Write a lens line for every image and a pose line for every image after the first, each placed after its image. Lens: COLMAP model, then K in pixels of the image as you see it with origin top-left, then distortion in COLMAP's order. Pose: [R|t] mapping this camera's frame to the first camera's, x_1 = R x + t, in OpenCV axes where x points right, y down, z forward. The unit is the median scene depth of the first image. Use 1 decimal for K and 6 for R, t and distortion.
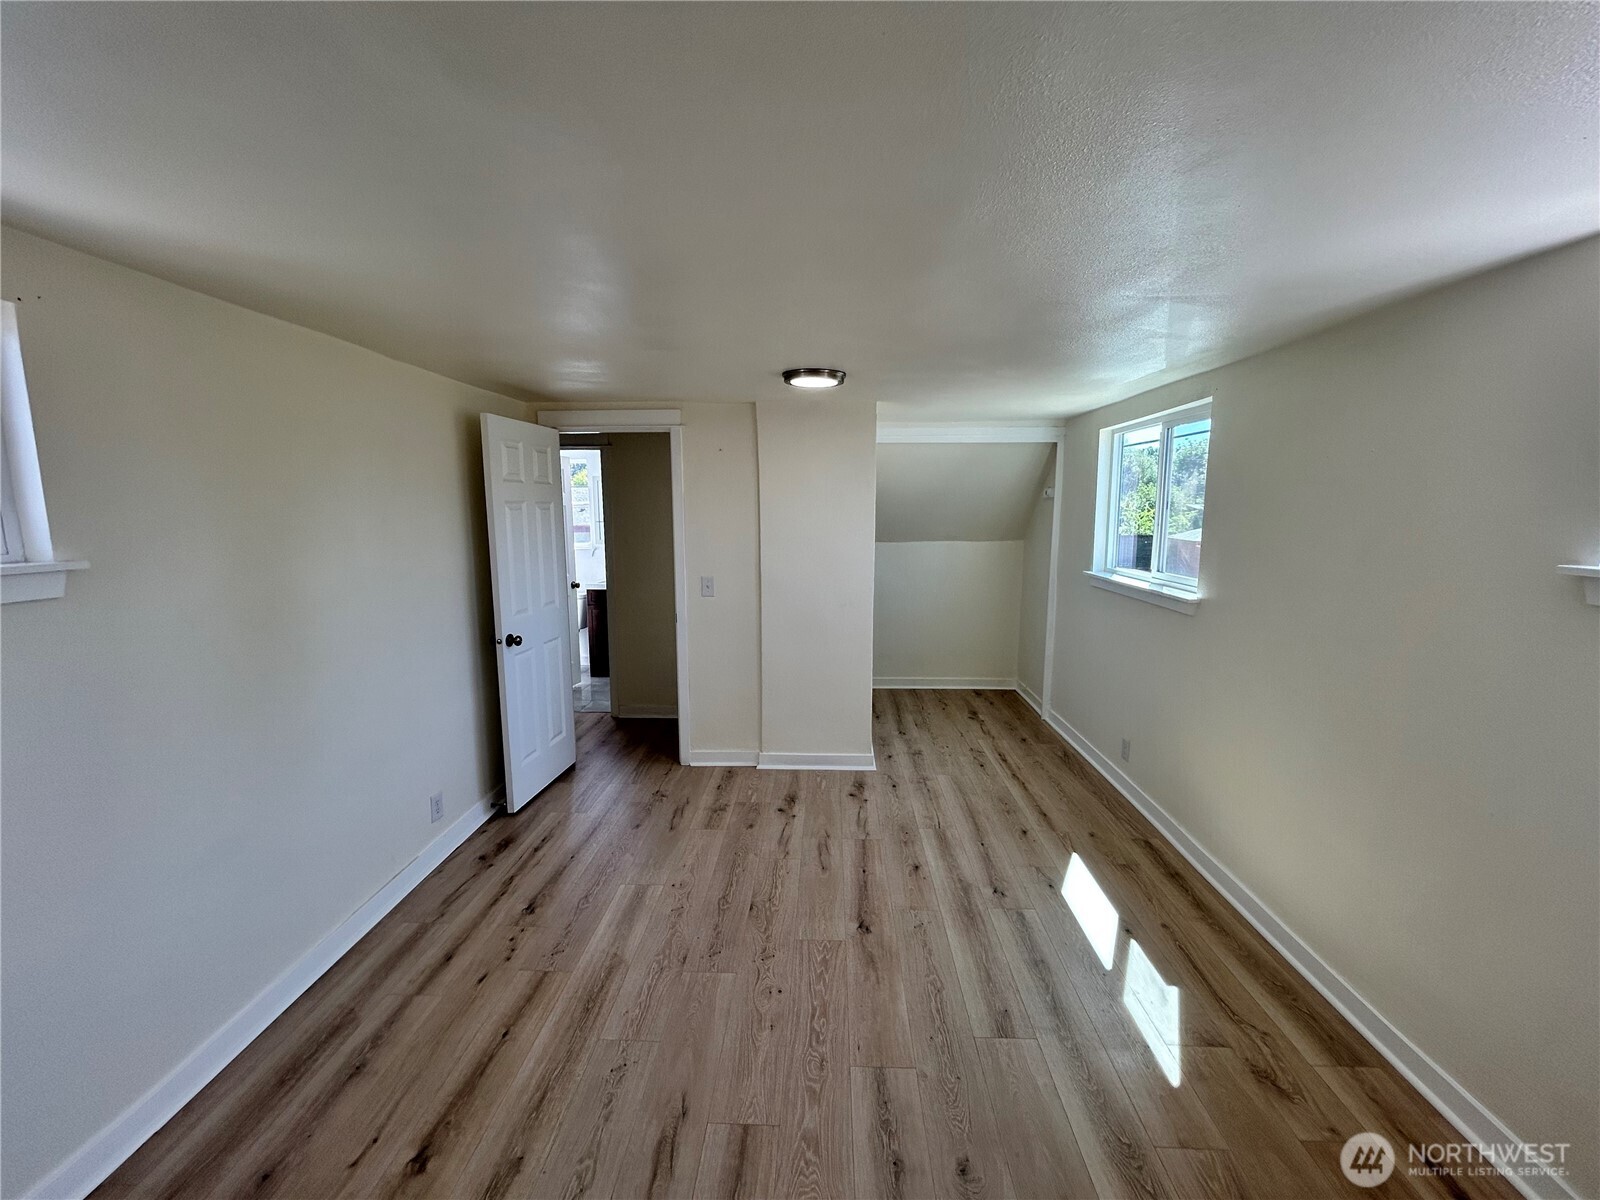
lens RADIAL K [[642.4, 0, 802.6], [0, 642.4, 598.4], [0, 0, 1]] dist [0.000432, 0.000345]
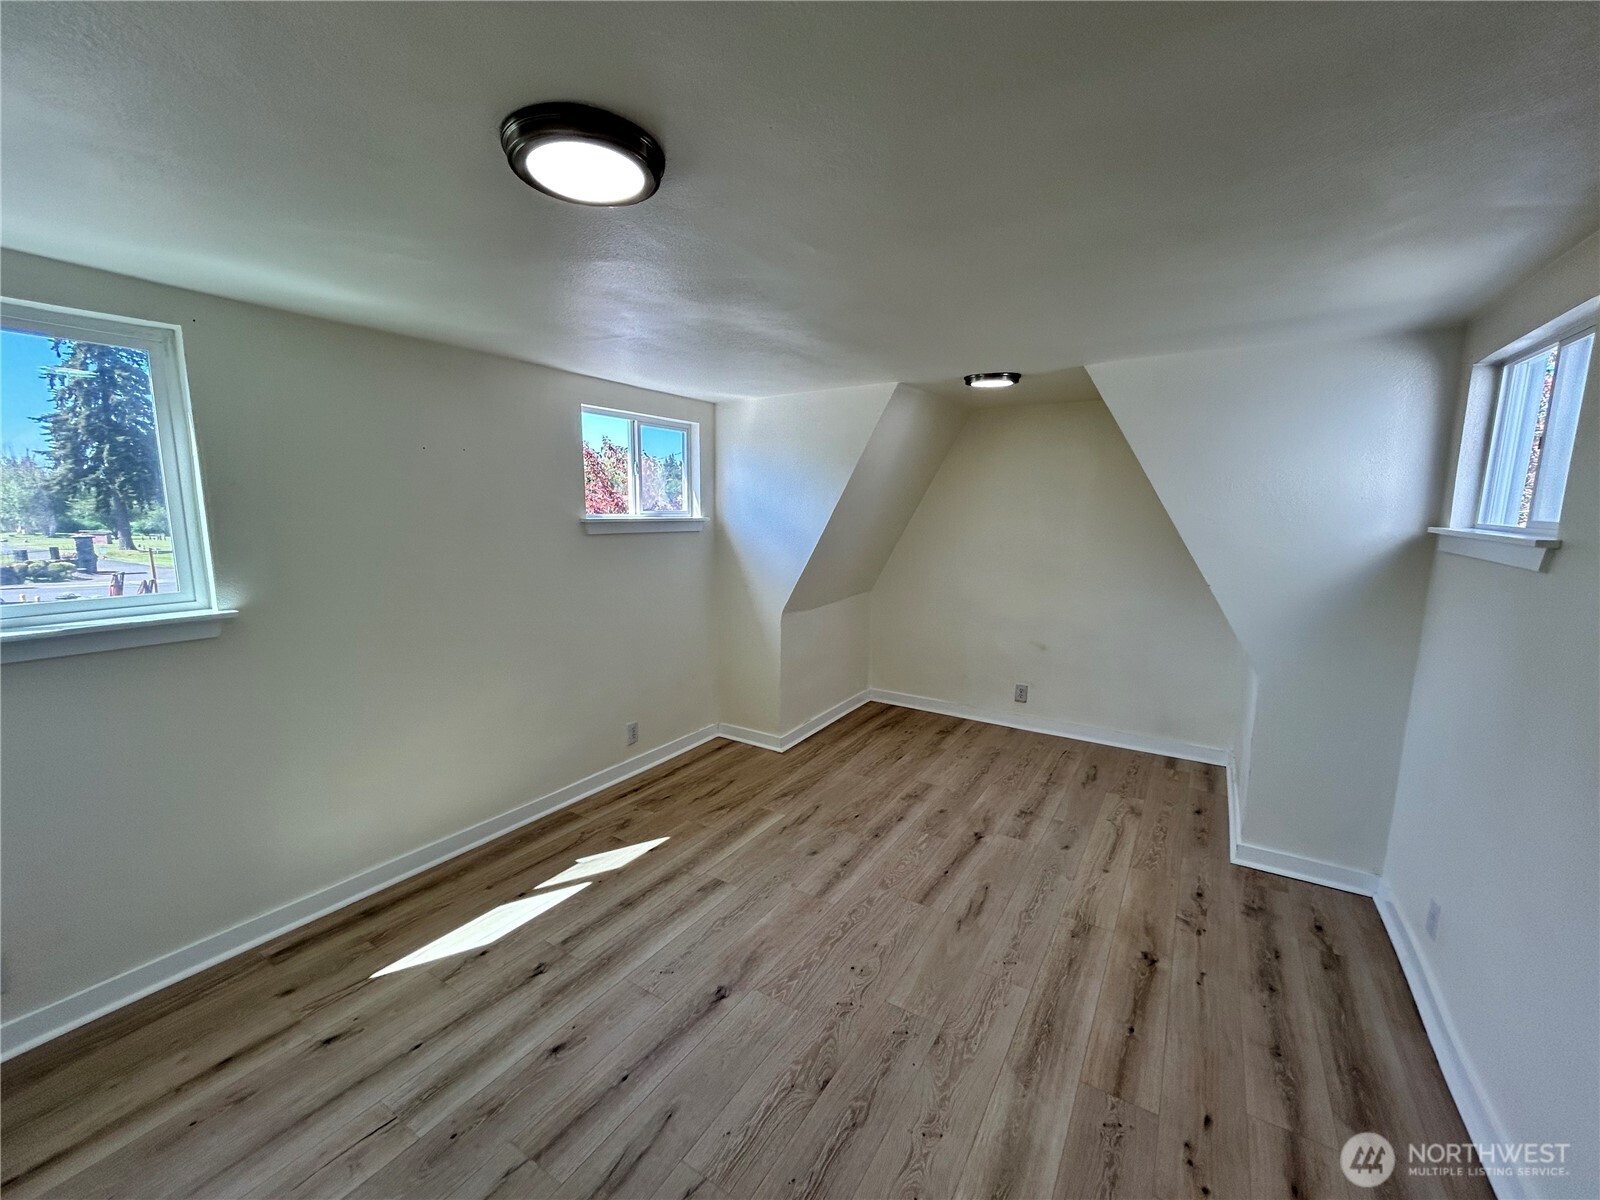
lens RADIAL K [[642.4, 0, 802.6], [0, 642.4, 598.4], [0, 0, 1]] dist [0.000432, 0.000345]
pose [[-0.866340, -0.077676, 0.493378, -0.414988], [0.063953, 0.962449, 0.263822, -0.218197], [-0.495344, 0.260113, -0.828840, 1.699662]]
